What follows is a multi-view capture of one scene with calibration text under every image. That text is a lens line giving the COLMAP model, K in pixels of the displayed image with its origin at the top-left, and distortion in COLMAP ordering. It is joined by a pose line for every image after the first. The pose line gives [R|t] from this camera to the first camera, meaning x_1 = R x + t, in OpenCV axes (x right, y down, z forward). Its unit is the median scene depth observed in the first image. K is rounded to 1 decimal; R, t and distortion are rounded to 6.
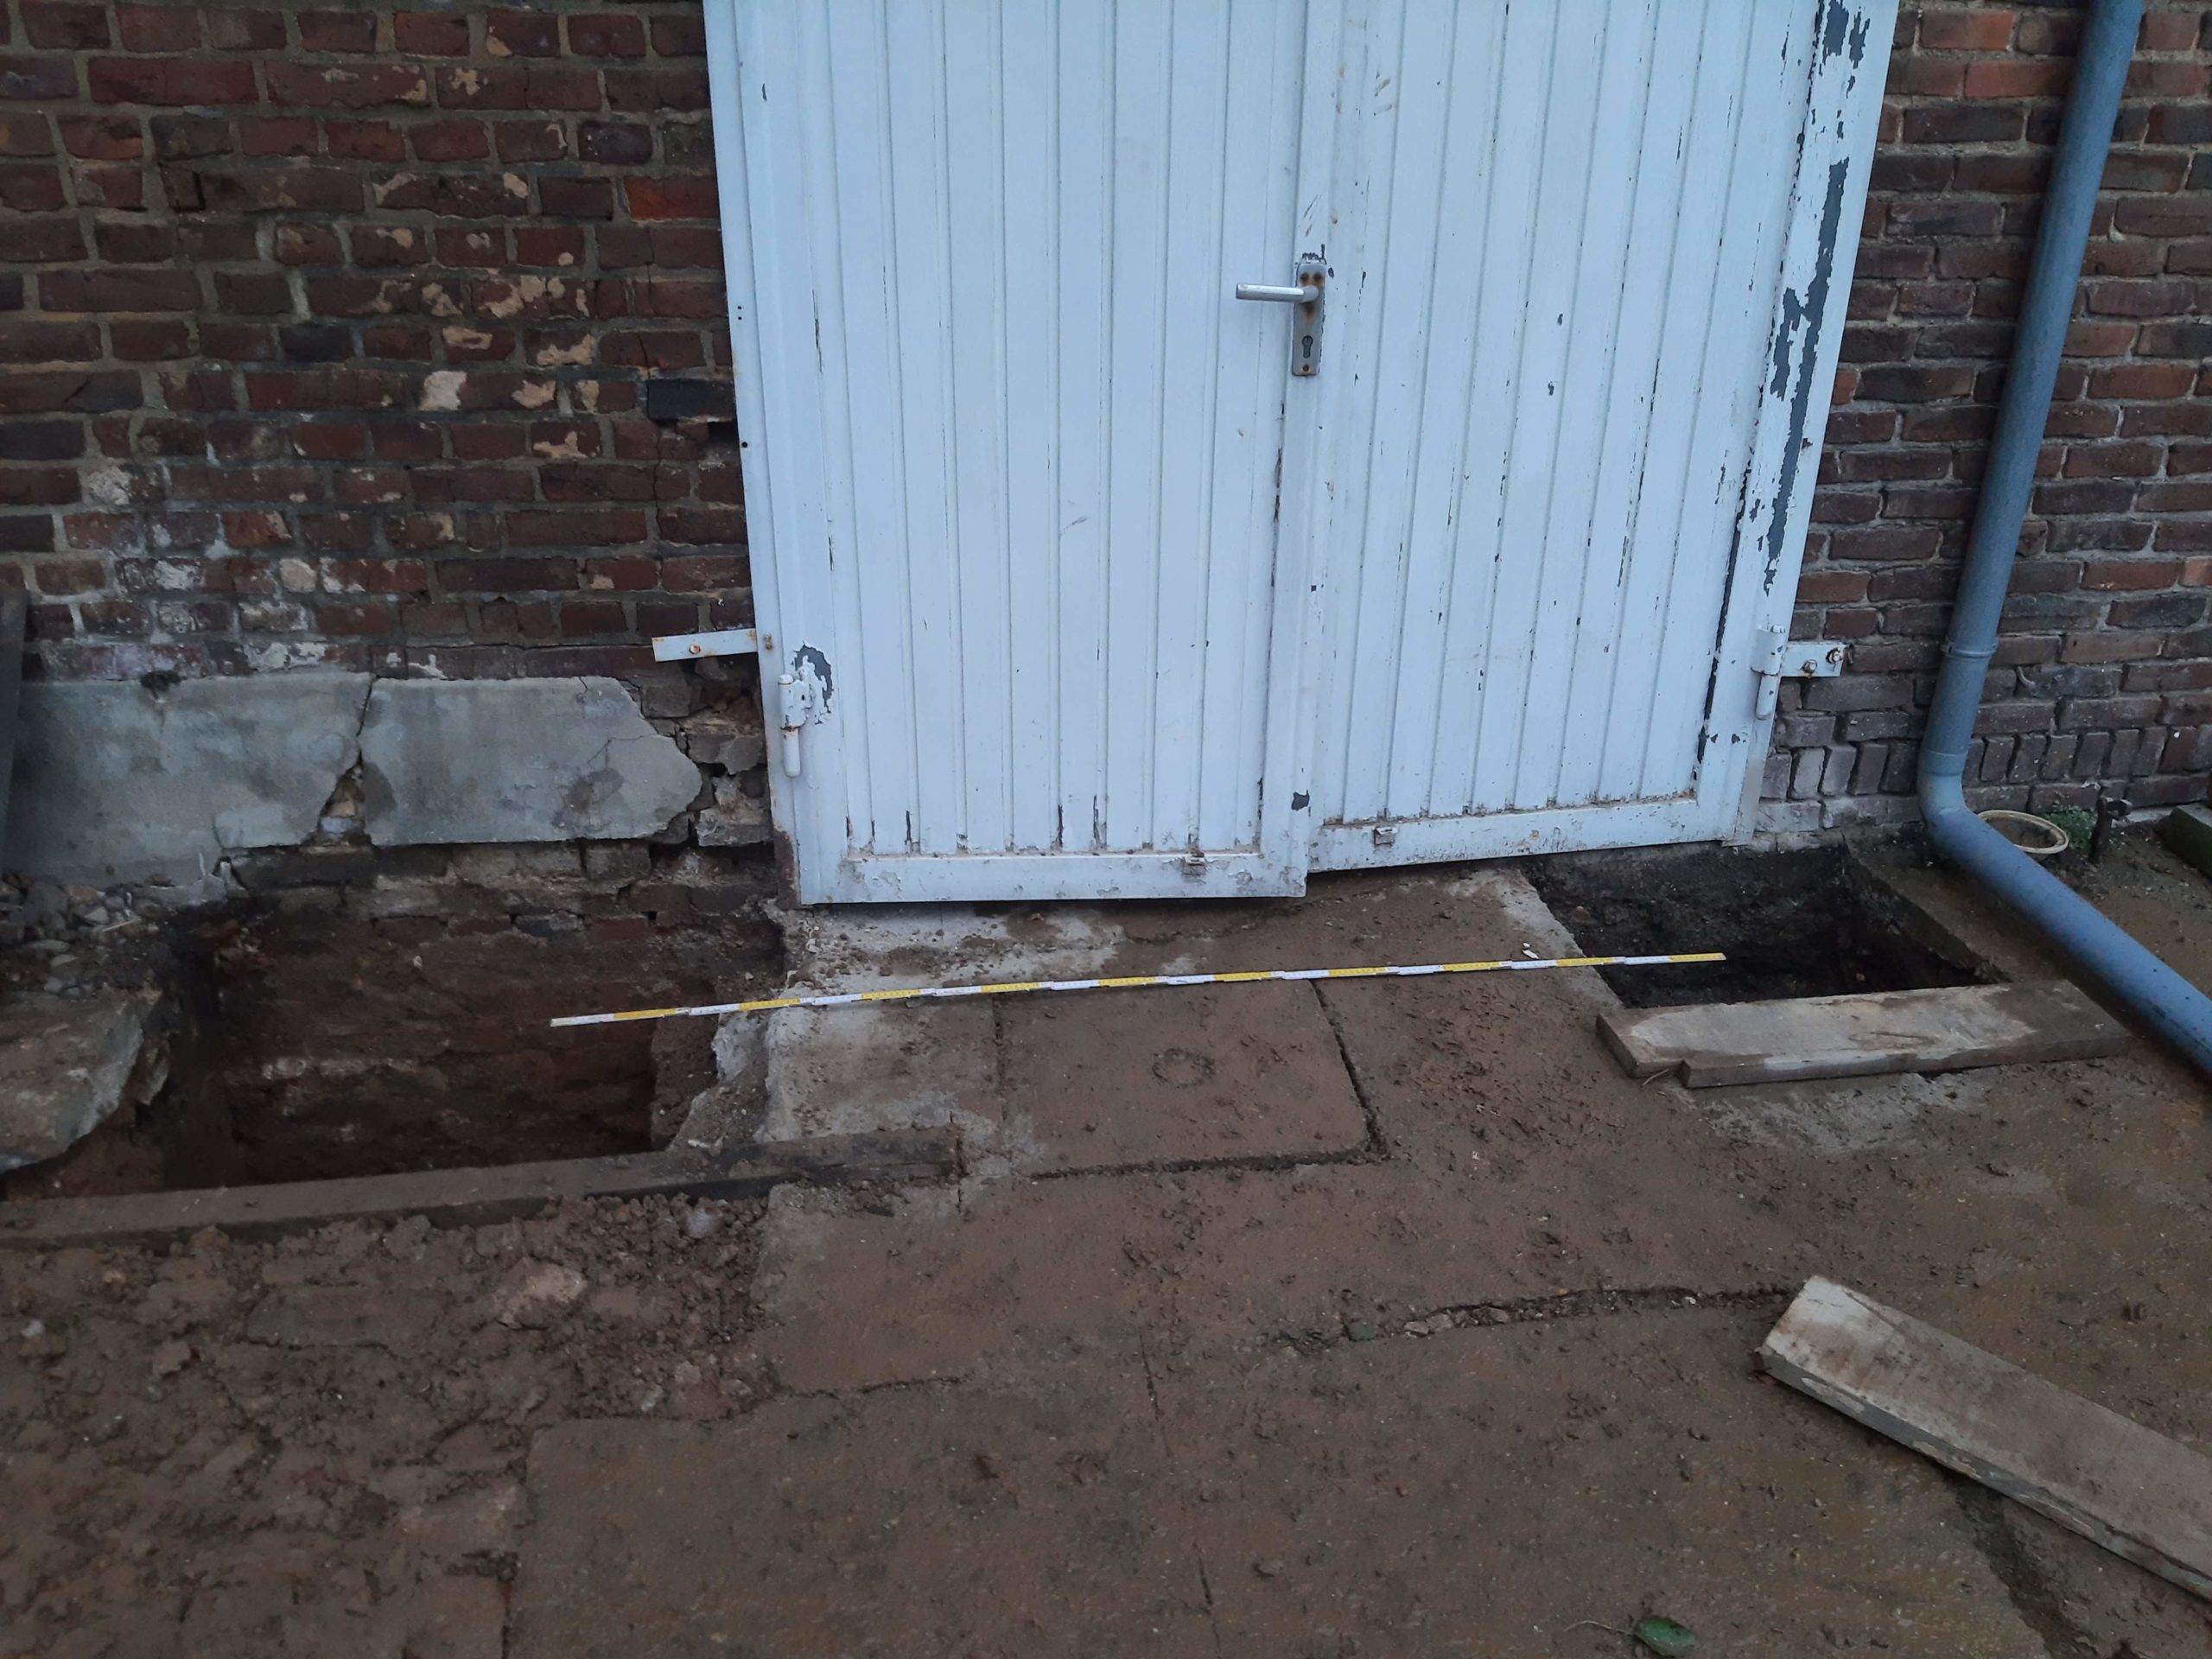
lens RADIAL K [[1807.3, 0, 1113.0], [0, 1807.3, 917.7], [0, 0, 1]] dist [0.072354, -0.138625]
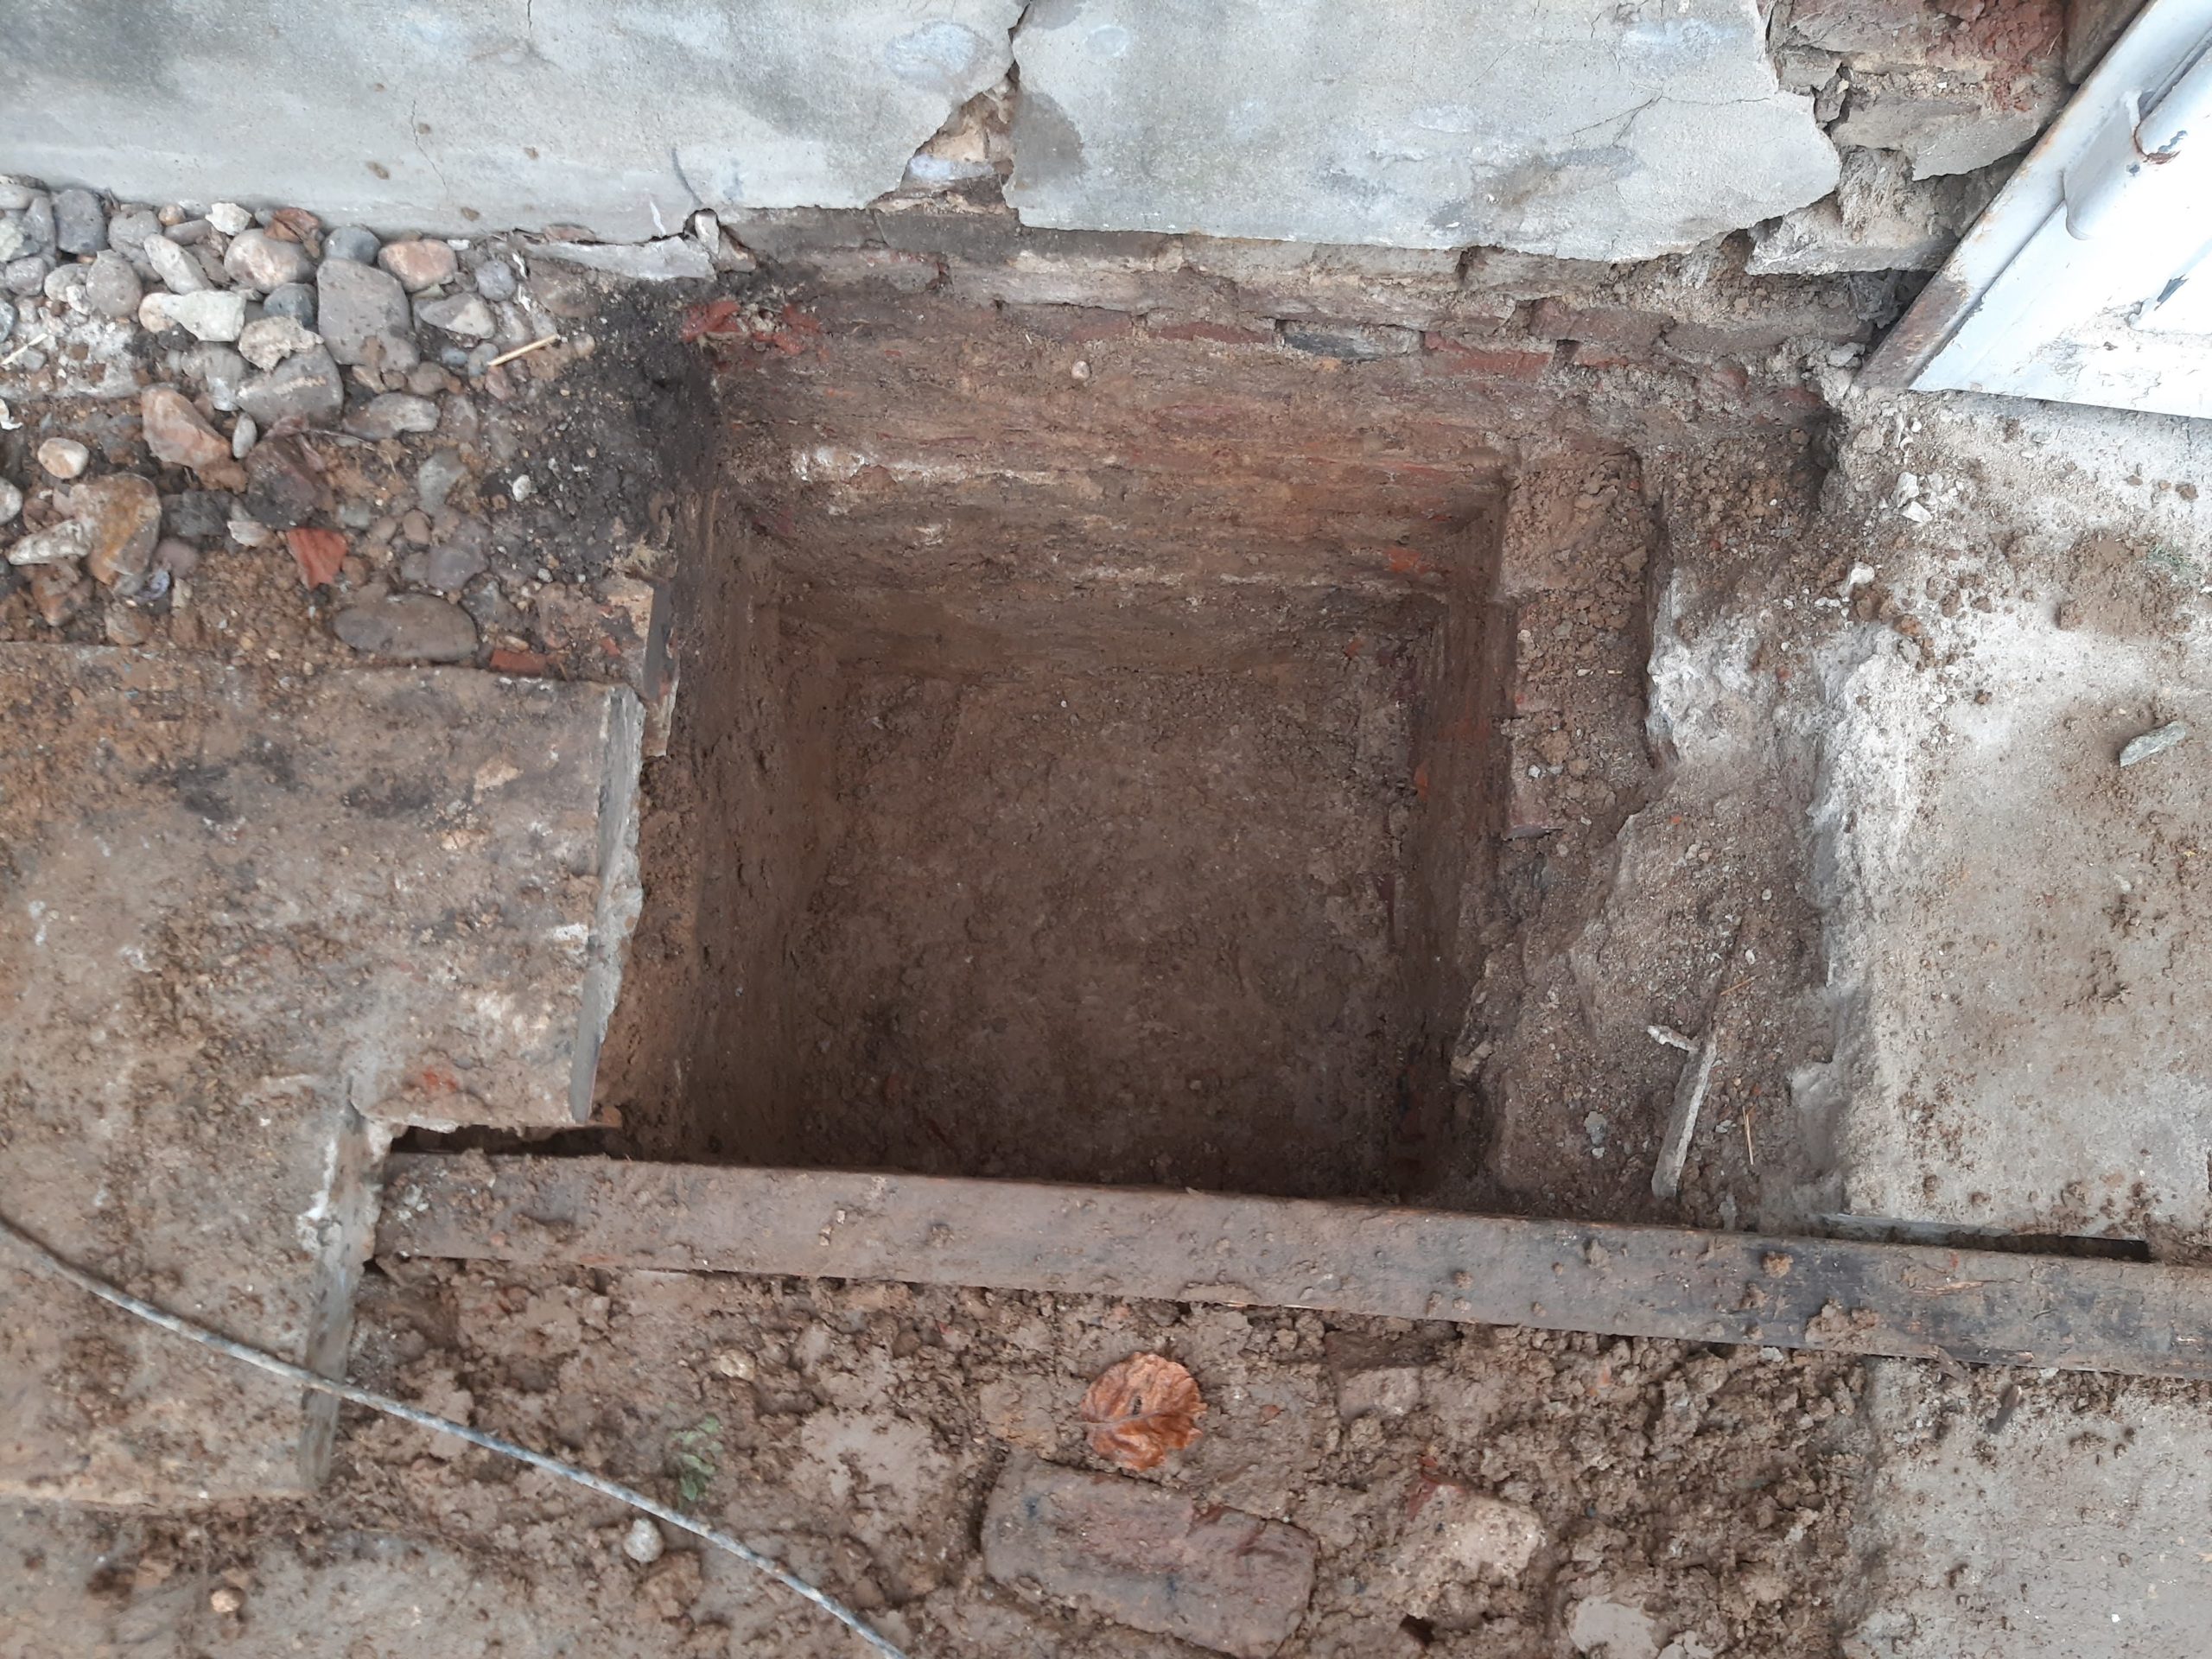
lens RADIAL K [[1684.0, 0, 1105.5], [0, 1684.0, 905.9], [0, 0, 1]] dist [0.039999, -0.110268]
pose [[0.981972, 0.172219, -0.077926, -0.326147], [-0.048888, 0.629602, 0.775378, -0.252094], [0.182597, -0.757590, 0.626671, 0.624295]]
